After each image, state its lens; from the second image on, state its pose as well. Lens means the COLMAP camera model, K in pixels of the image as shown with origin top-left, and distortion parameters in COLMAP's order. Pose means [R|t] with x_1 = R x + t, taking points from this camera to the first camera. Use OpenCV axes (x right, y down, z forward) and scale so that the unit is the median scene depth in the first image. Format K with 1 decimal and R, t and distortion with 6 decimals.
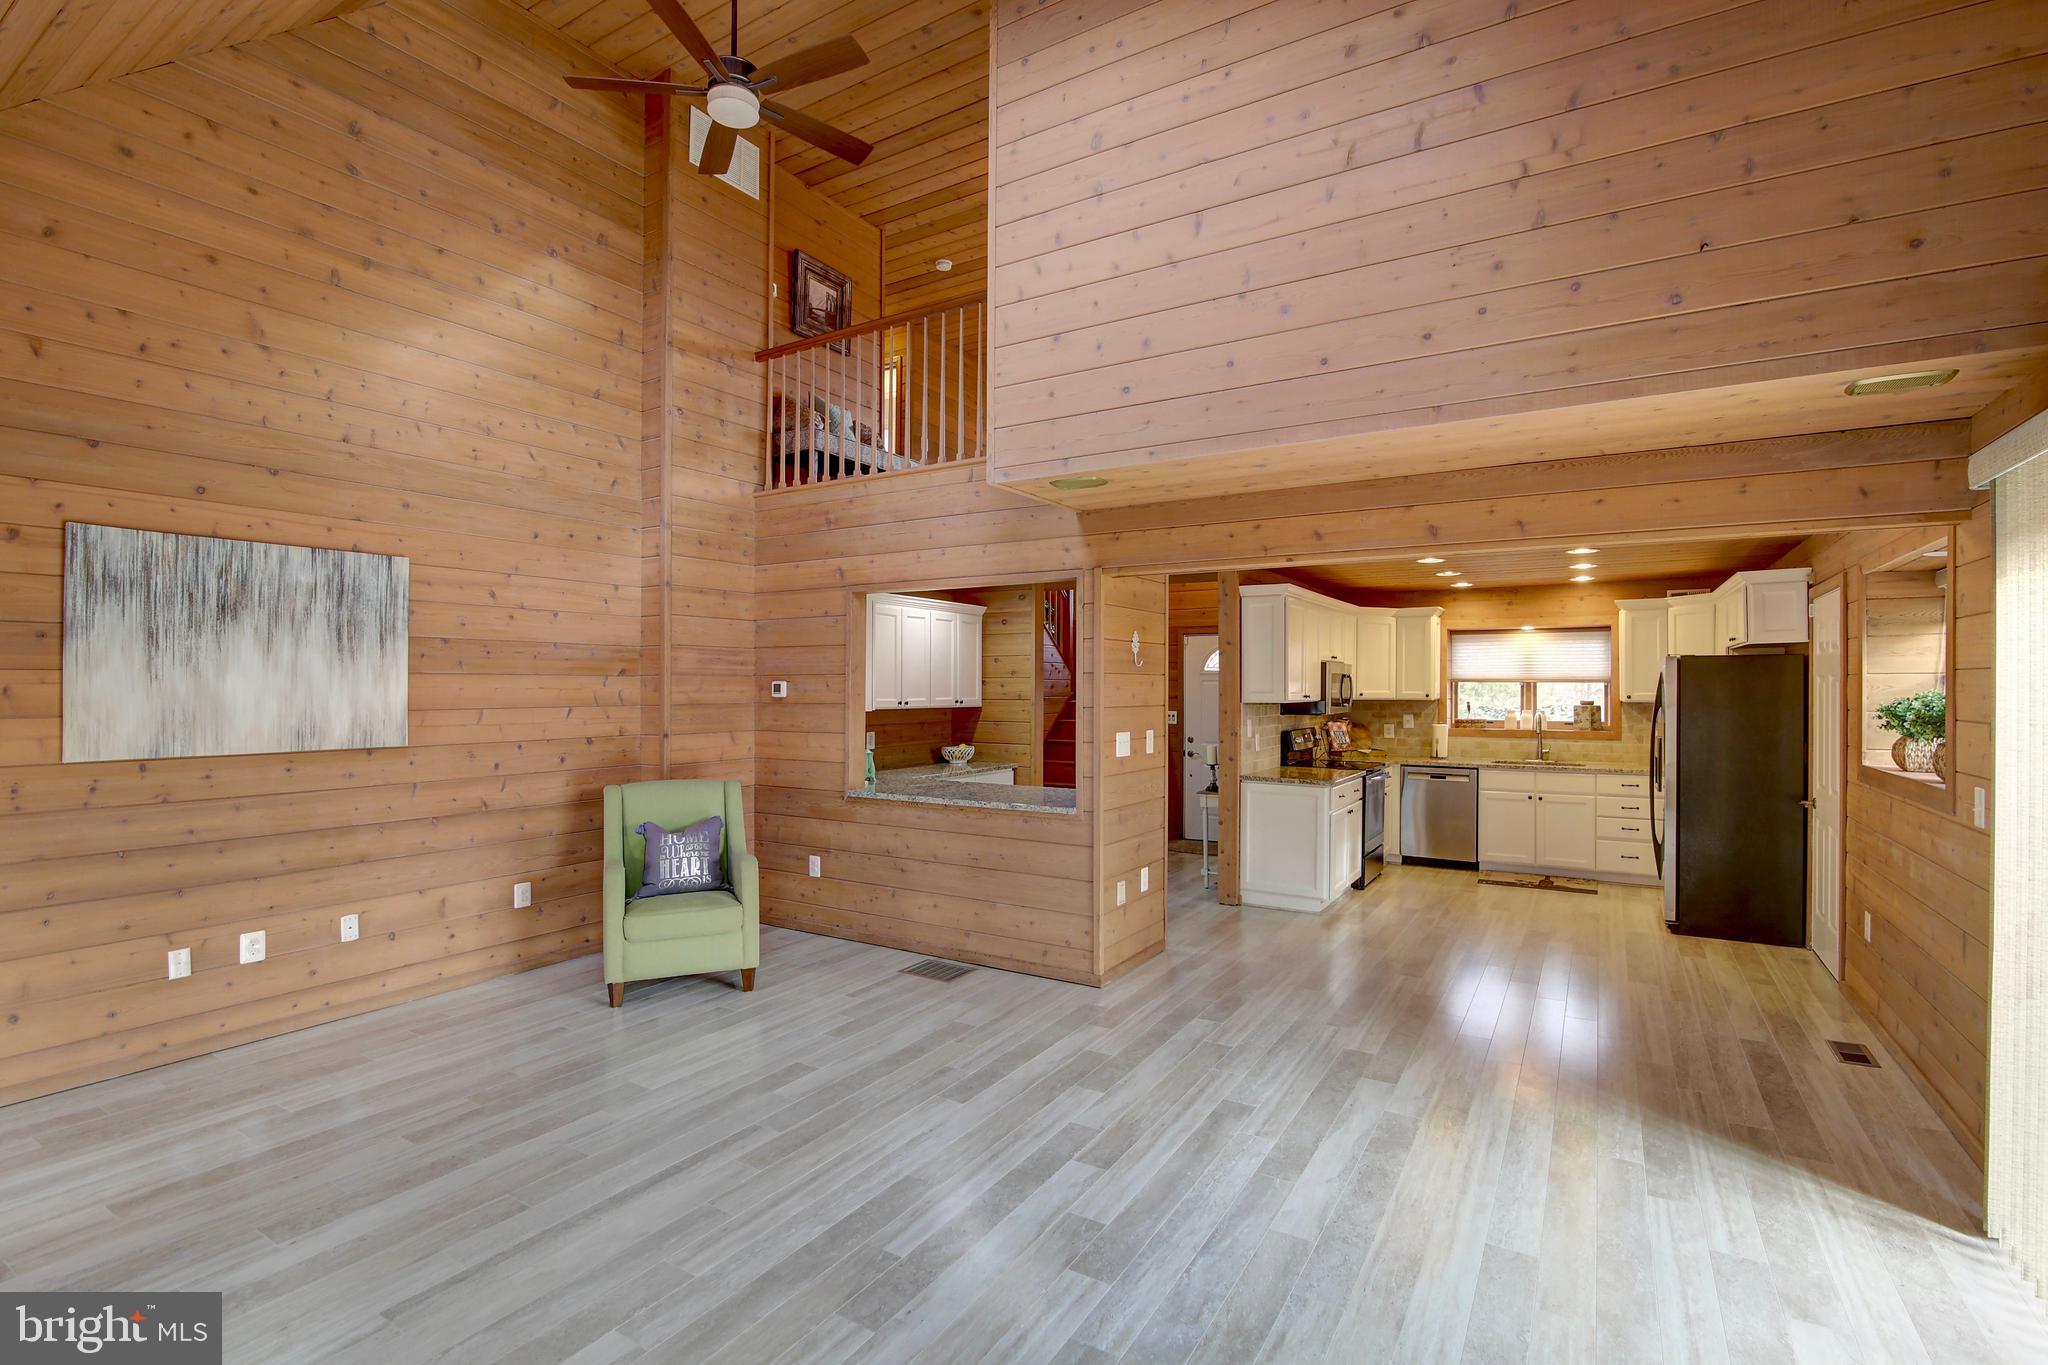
lens RADIAL K [[938.2, 0, 1024.0], [0, 938.2, 682.5], [0, 0, 1]] dist [-0.021287, 0.000584]
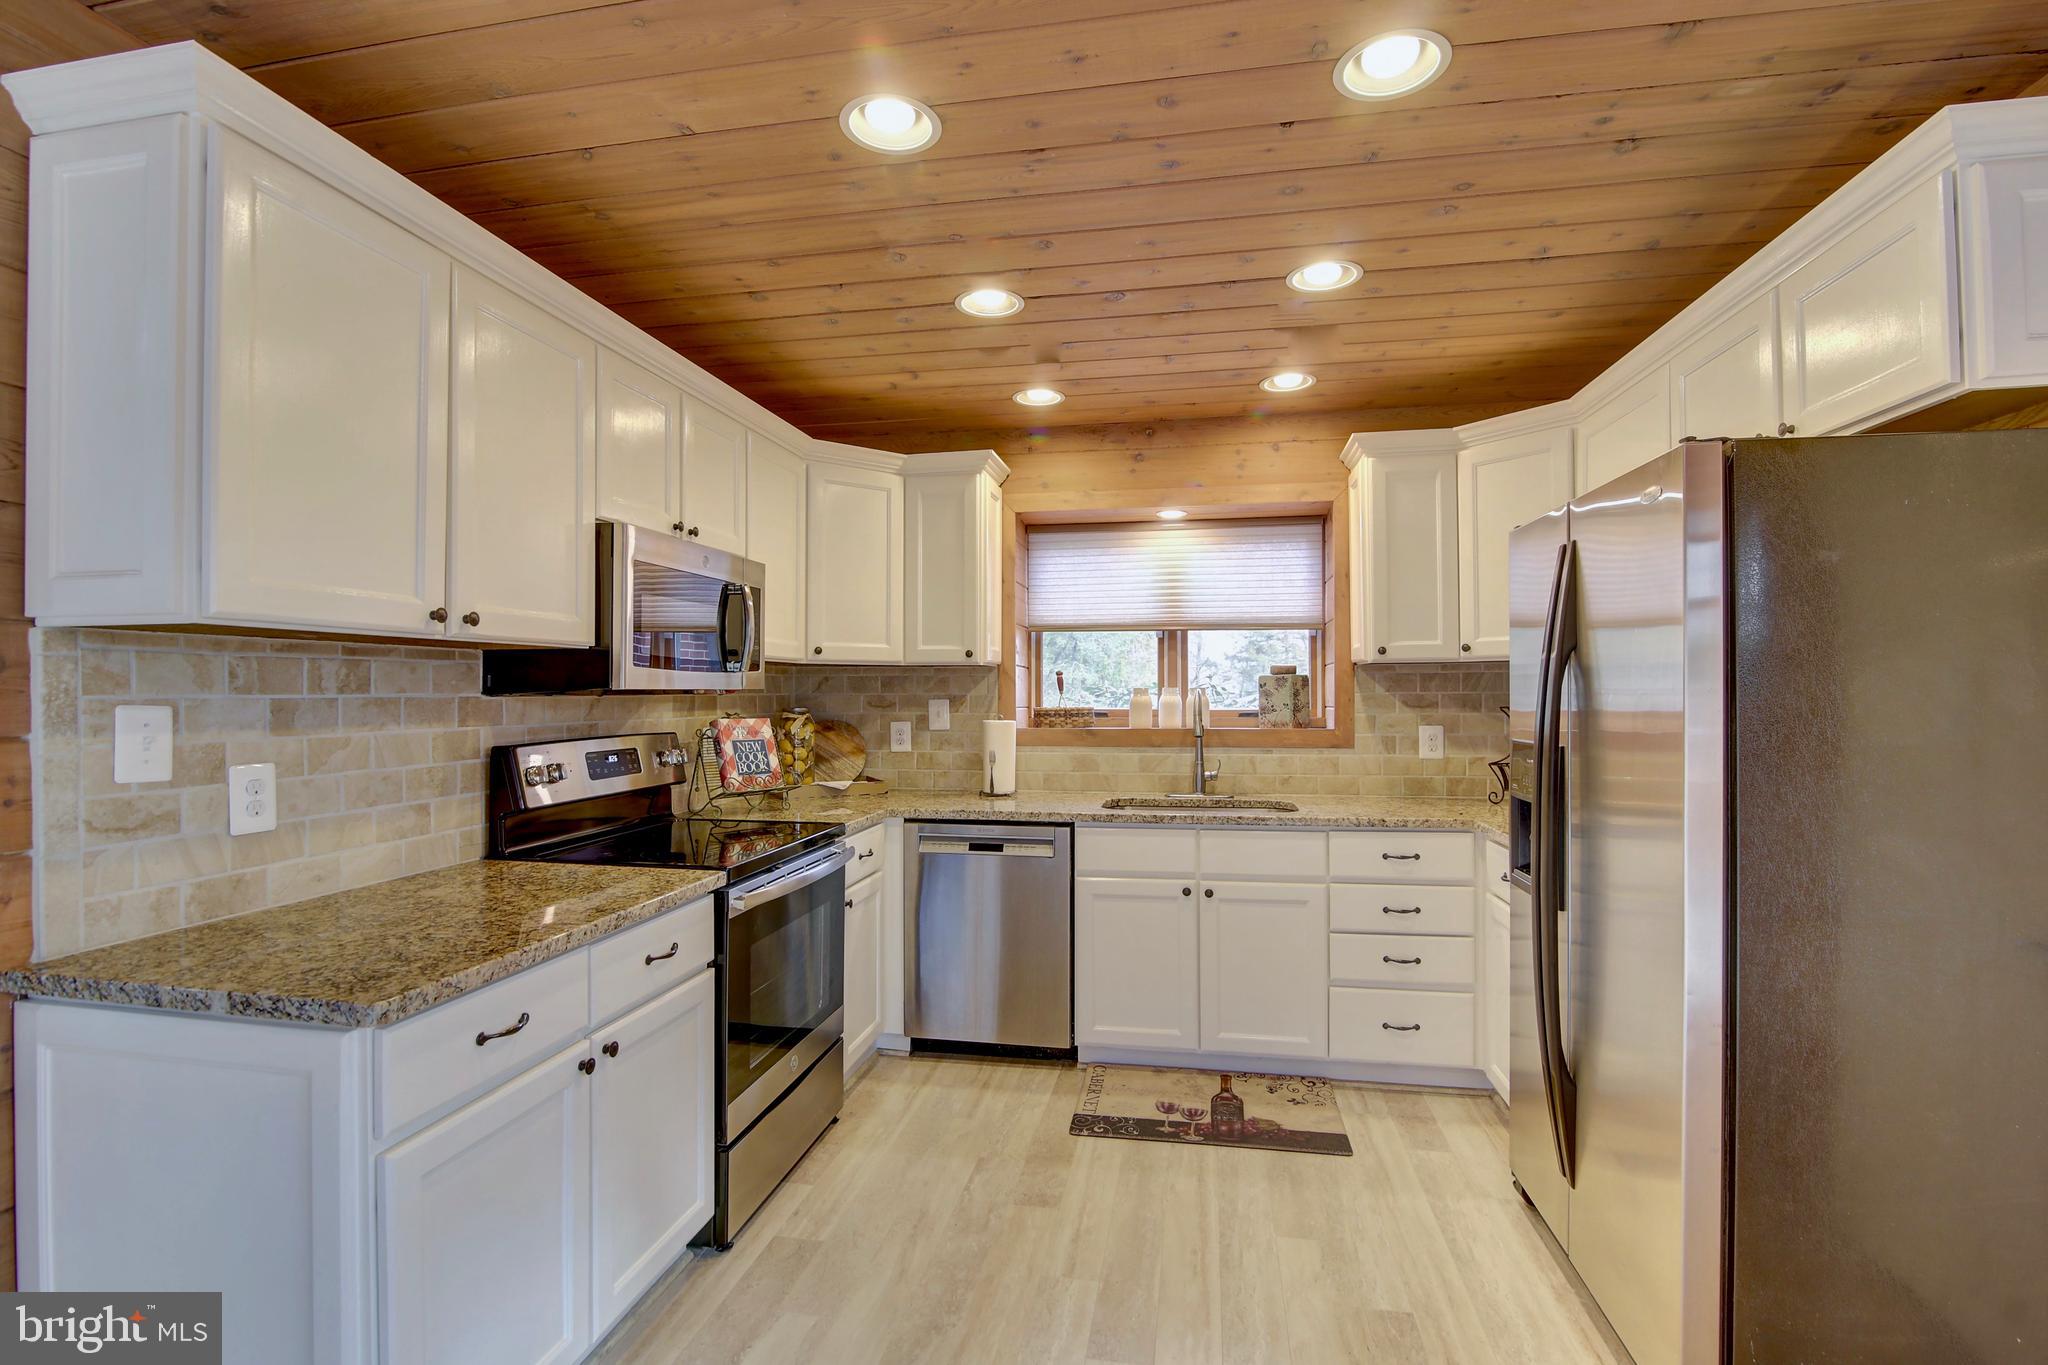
lens RADIAL K [[954.9, 0, 1023.6], [0, 954.9, 683.9], [0, 0, 1]] dist [-0.021784, 0.001361]
pose [[0.931827, -0.002563, 0.362893, 0.301393], [0.003320, 0.999993, -0.001462, 0.029292], [-0.362887, 0.002567, 0.931830, 0.590880]]
